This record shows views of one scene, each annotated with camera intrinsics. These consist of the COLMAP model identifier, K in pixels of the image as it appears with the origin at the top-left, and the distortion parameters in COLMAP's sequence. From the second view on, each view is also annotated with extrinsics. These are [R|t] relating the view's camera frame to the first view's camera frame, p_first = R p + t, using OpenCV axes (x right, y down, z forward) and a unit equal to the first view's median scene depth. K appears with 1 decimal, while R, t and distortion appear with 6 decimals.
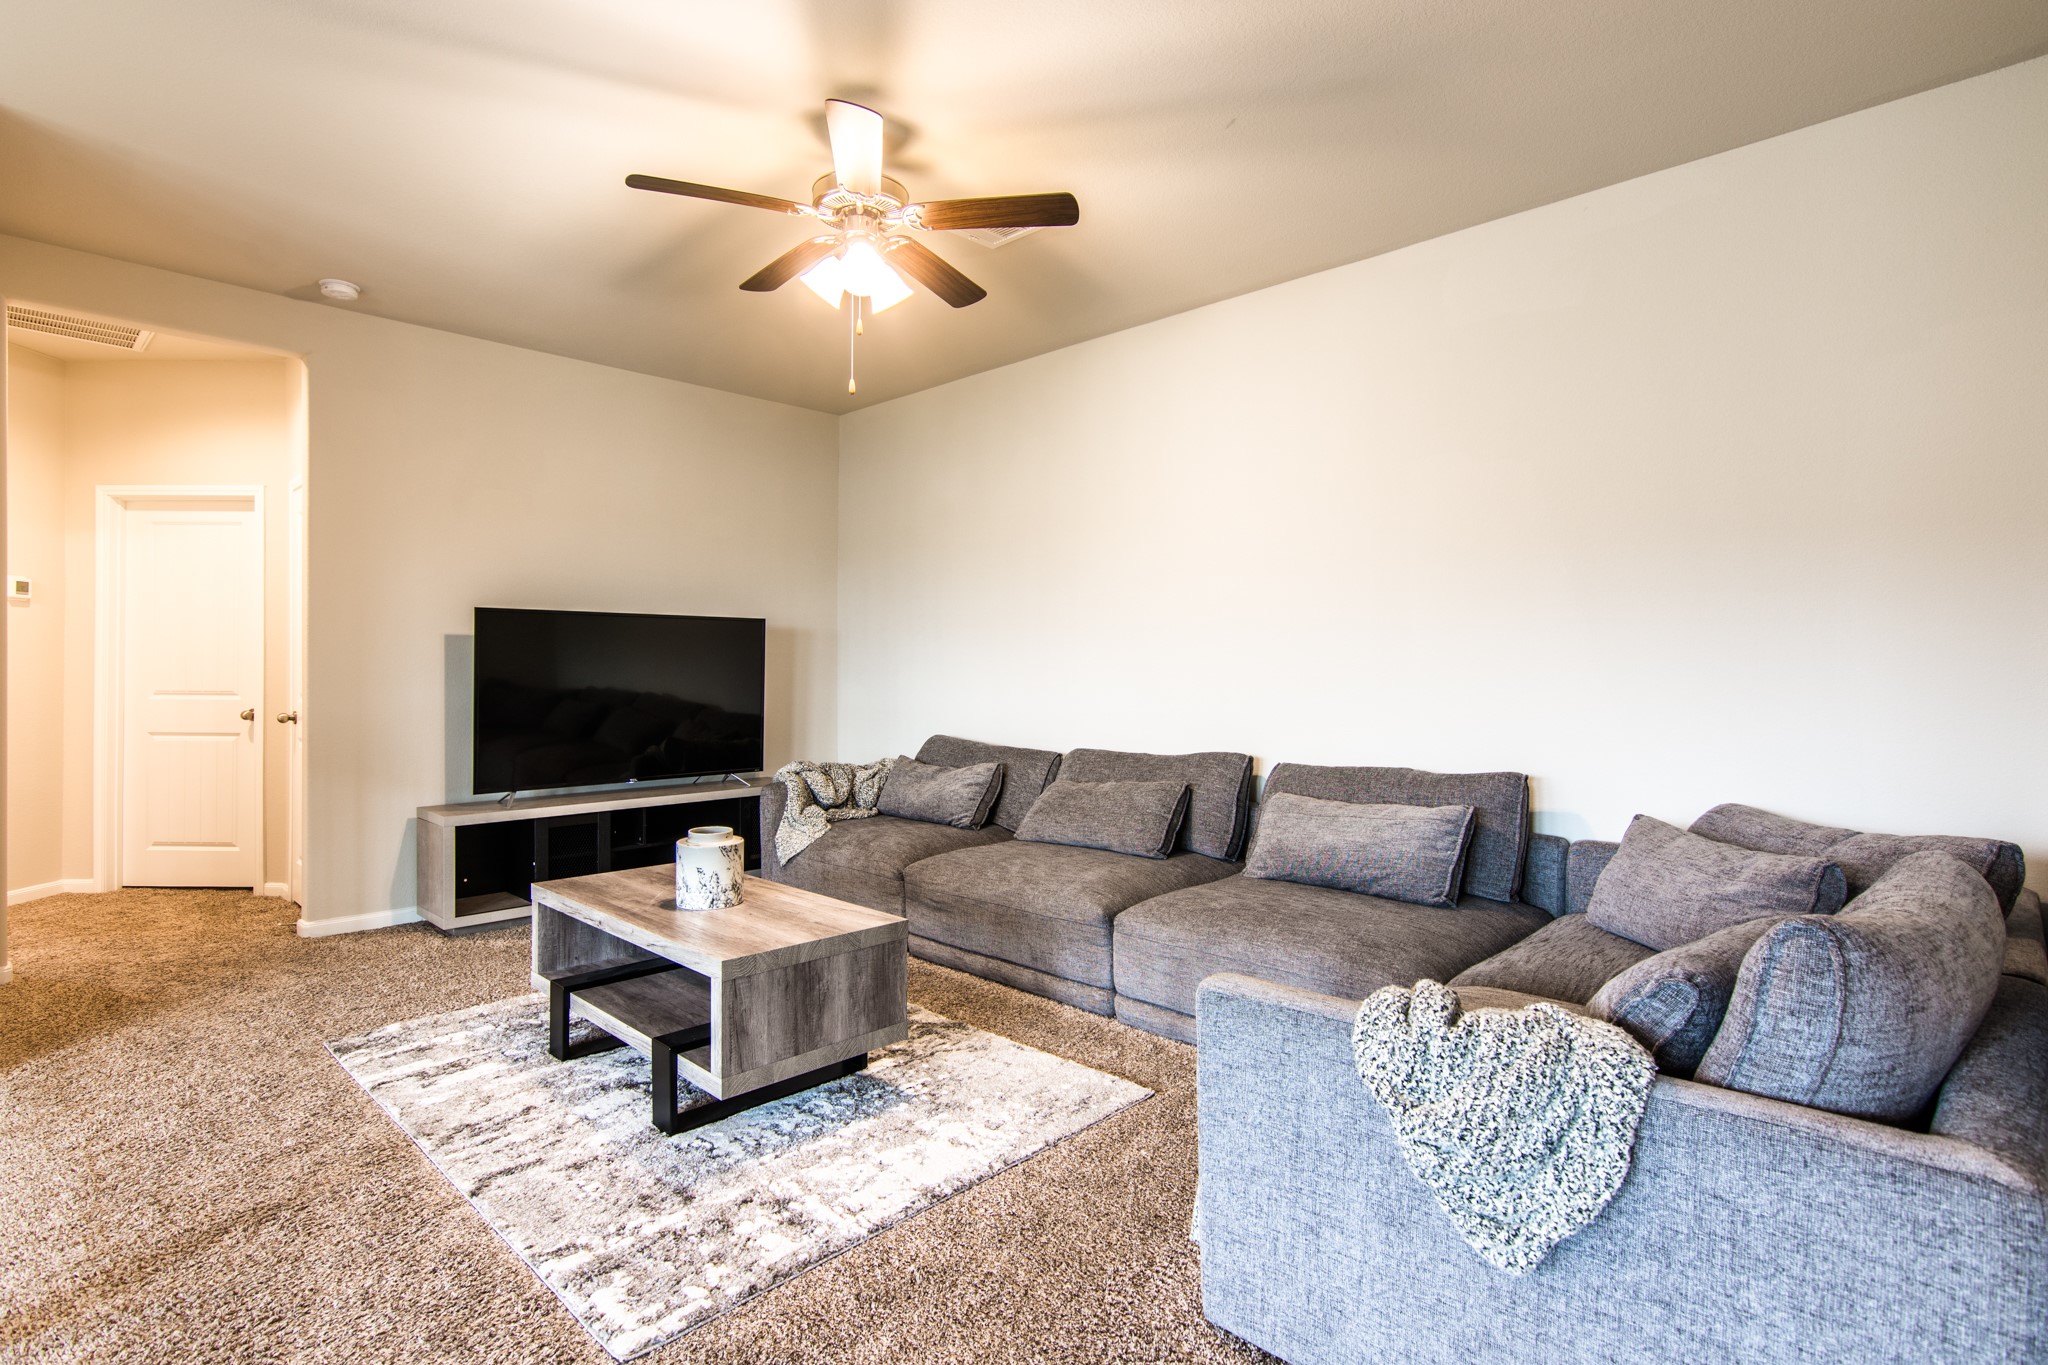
lens RADIAL K [[990.2, 0, 1027.7], [0, 990.2, 681.3], [0, 0, 1]] dist [0.000199, -0.000392]
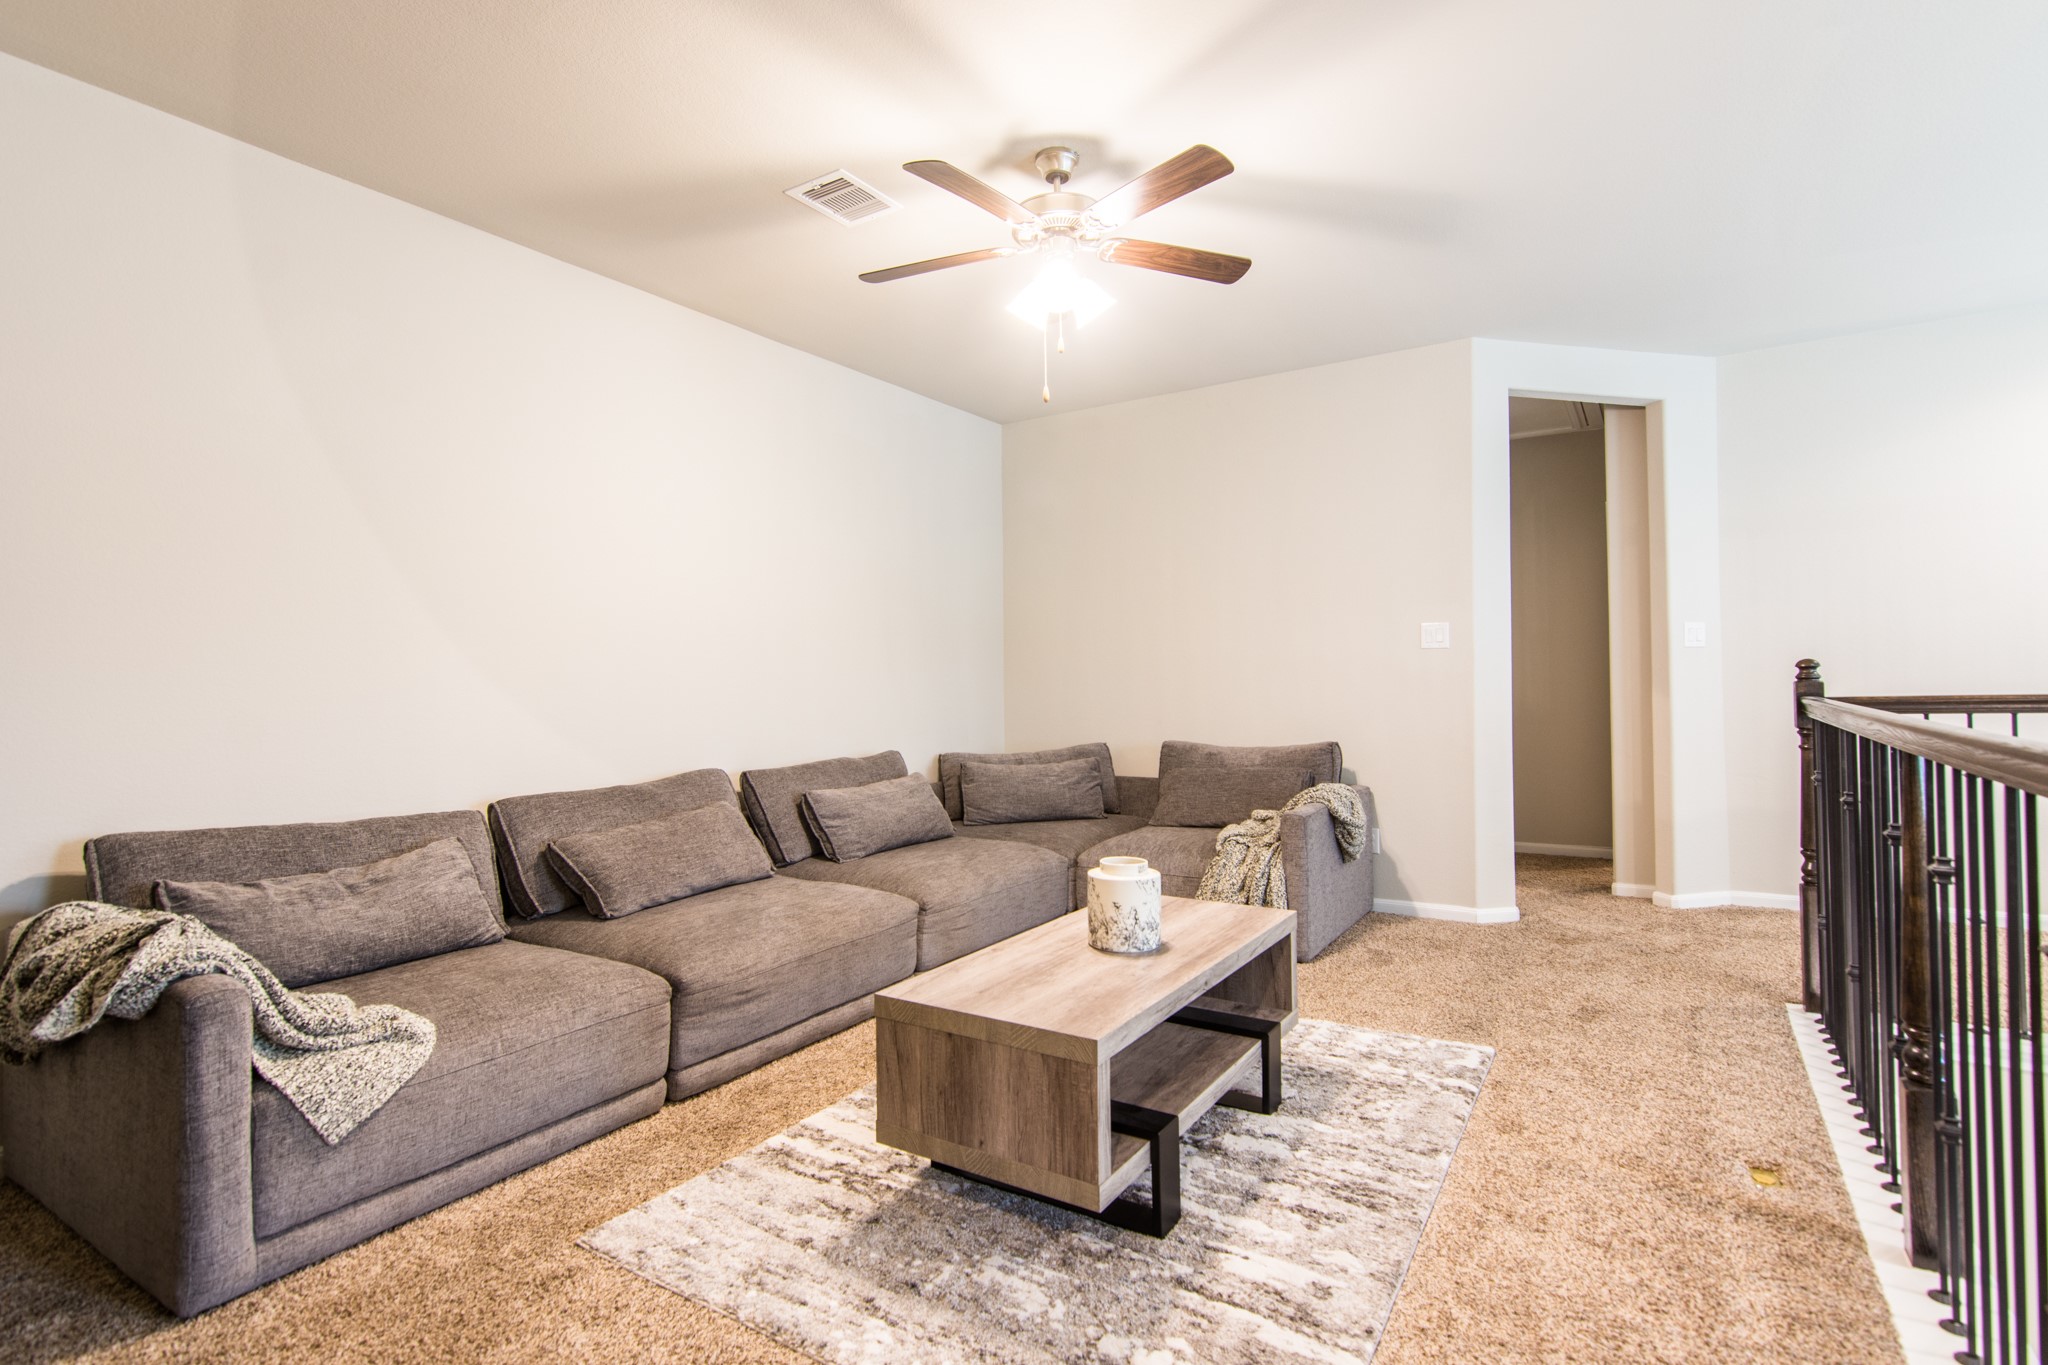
lens RADIAL K [[990.2, 0, 1031.0], [0, 990.2, 681.3], [0, 0, 1]] dist [0.000199, -0.000392]
pose [[-0.202983, 0.002484, 0.979179, -1.223234], [0.017864, 0.999840, 0.001167, -0.010479], [-0.979019, 0.017729, -0.202995, 1.320889]]
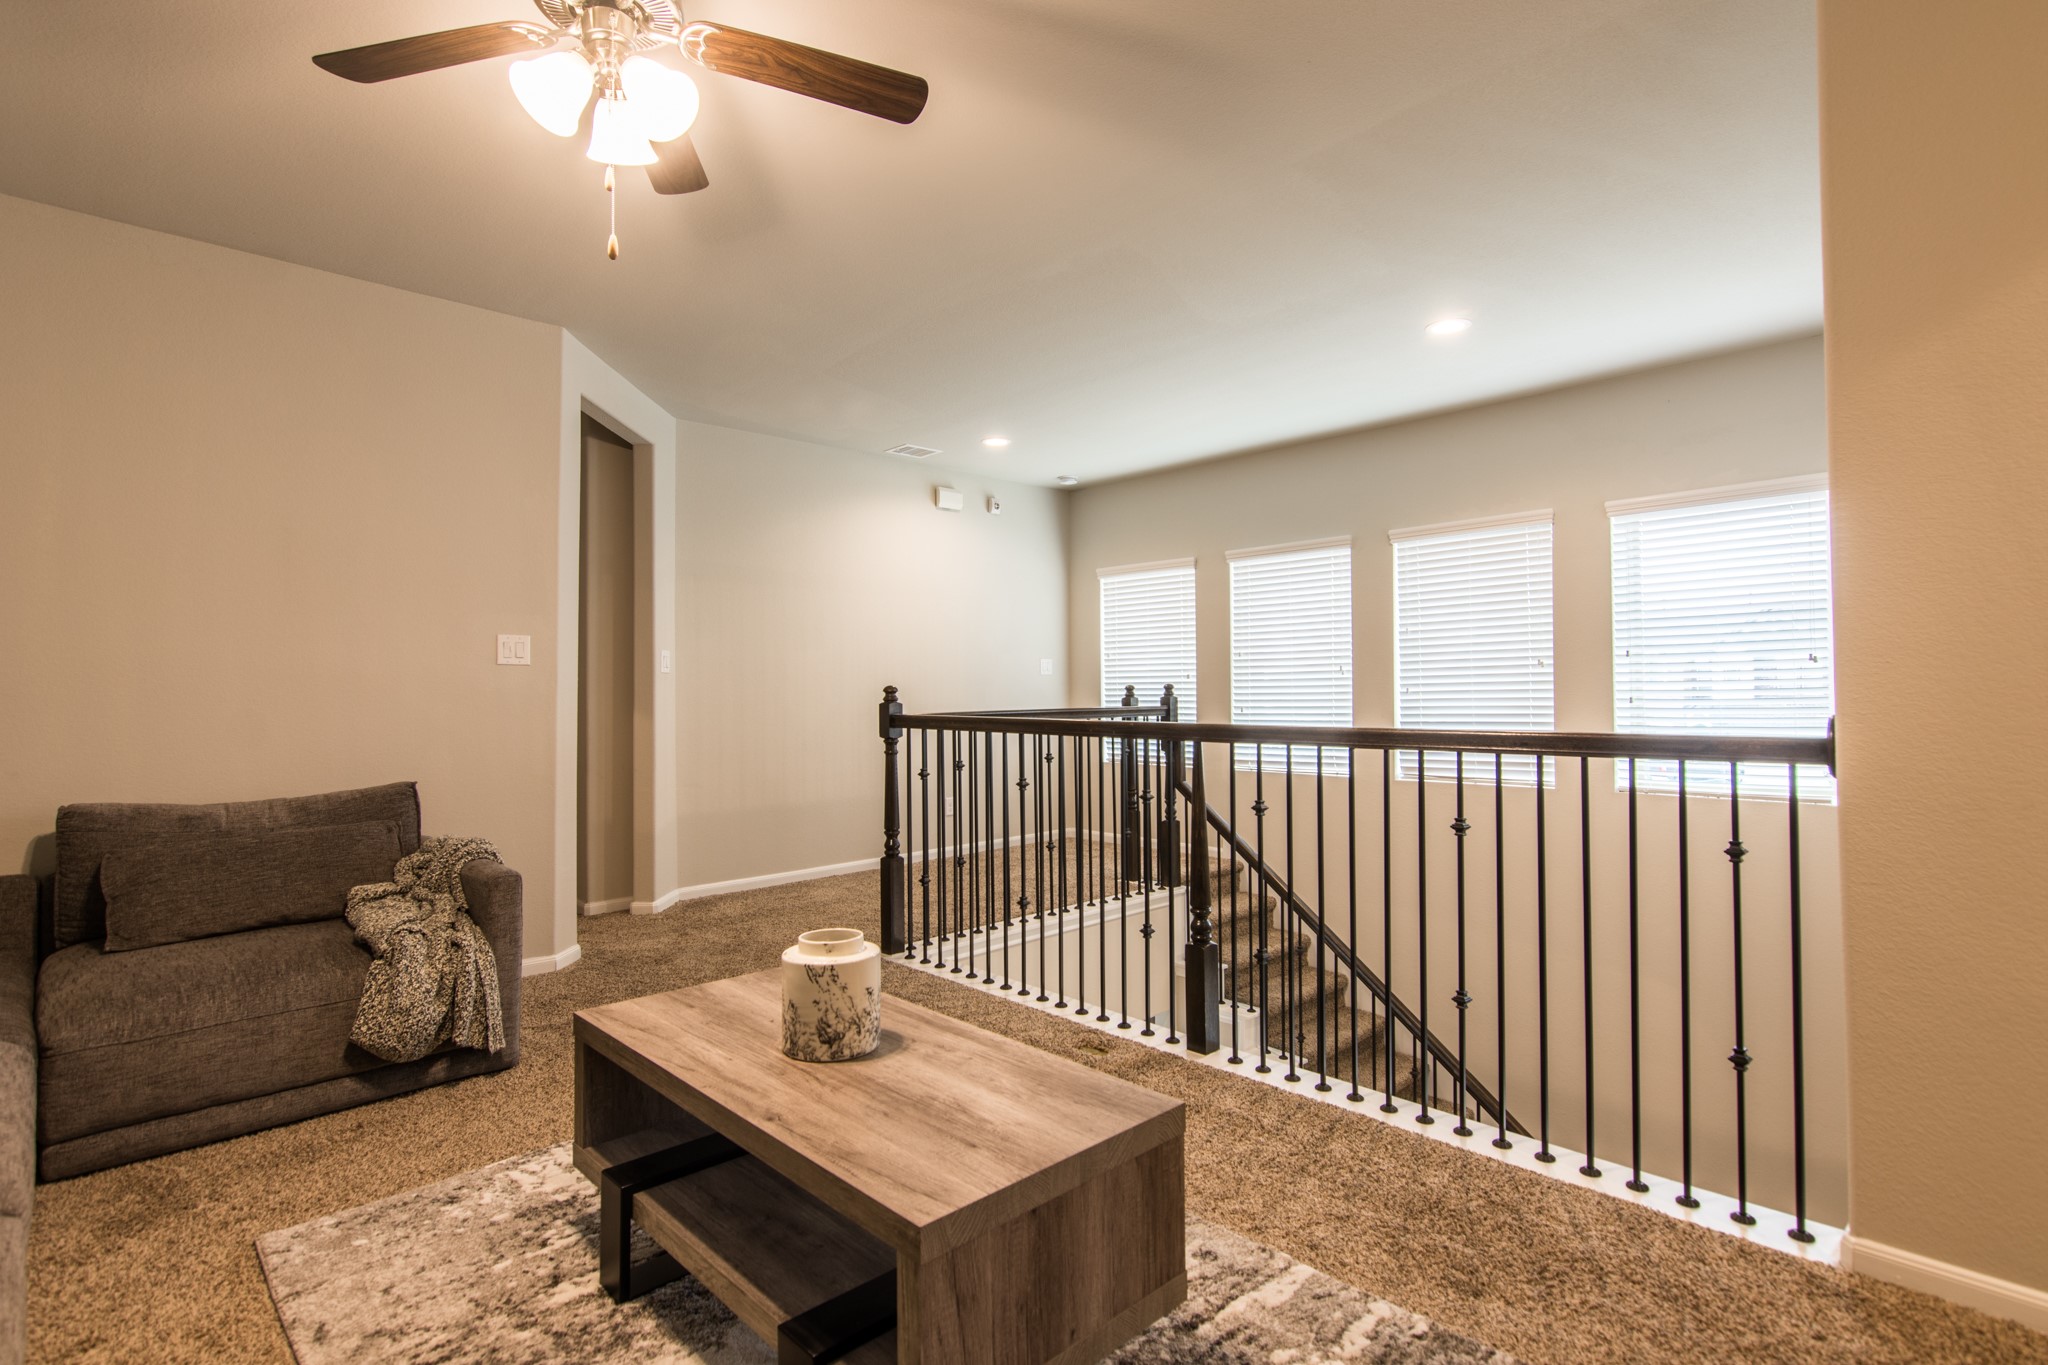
lens RADIAL K [[990.2, 0, 1023.0], [0, 990.2, 676.8], [0, 0, 1]] dist [0.000199, -0.000392]
pose [[-0.998970, 0.006319, 0.044942, -0.505390], [0.005792, 0.999913, -0.011841, -0.013502], [-0.045013, -0.011568, -0.998919, 1.743099]]
